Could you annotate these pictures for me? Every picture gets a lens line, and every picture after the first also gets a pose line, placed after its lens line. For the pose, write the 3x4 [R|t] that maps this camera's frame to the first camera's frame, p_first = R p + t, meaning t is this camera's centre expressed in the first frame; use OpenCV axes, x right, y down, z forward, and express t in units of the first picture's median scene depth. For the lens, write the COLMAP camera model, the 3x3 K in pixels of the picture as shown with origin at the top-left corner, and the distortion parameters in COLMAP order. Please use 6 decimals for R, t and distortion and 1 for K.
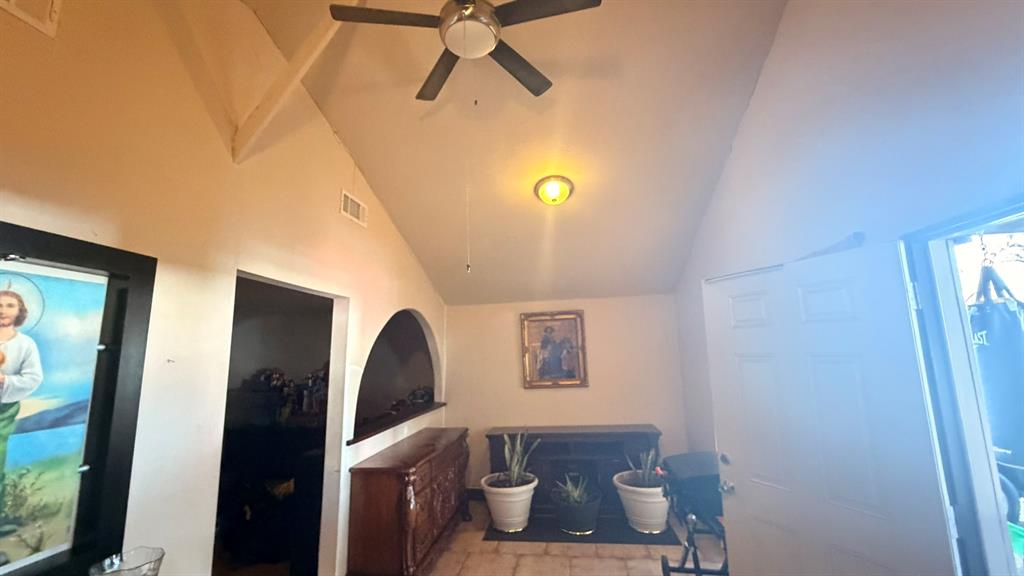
lens RADIAL K [[408.4, 0, 508.5], [0, 408.4, 289.1], [0, 0, 1]] dist [-0.001663, 0.000181]
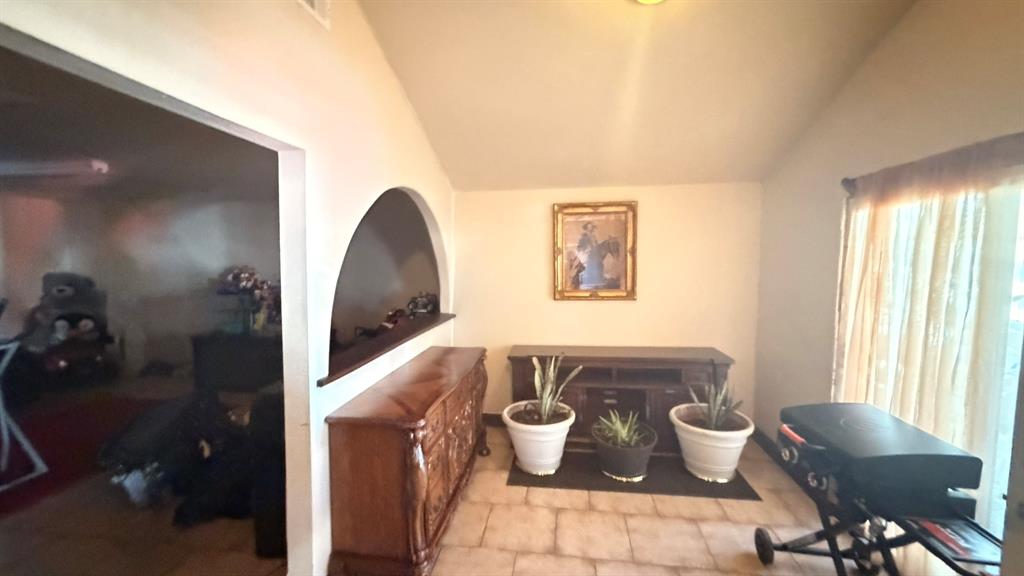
lens RADIAL K [[408.4, 0, 508.5], [0, 408.4, 289.1], [0, 0, 1]] dist [-0.001663, 0.000181]
pose [[0.999541, 0.026205, 0.015214, -0.077540], [-0.029001, 0.972837, 0.229666, 0.053847], [-0.008782, -0.230002, 0.973150, 0.289090]]
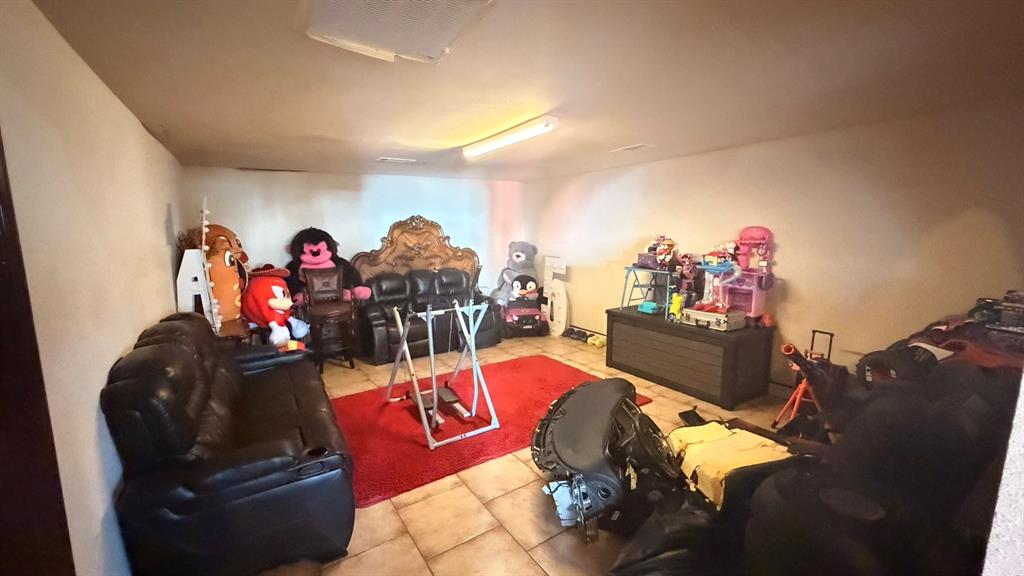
lens RADIAL K [[408.4, 0, 508.5], [0, 408.4, 289.1], [0, 0, 1]] dist [-0.001663, 0.000181]
pose [[0.661455, 0.125470, -0.739415, -0.334586], [0.107725, 0.959789, 0.259232, 0.108557], [0.742208, -0.251123, 0.621341, 0.534082]]
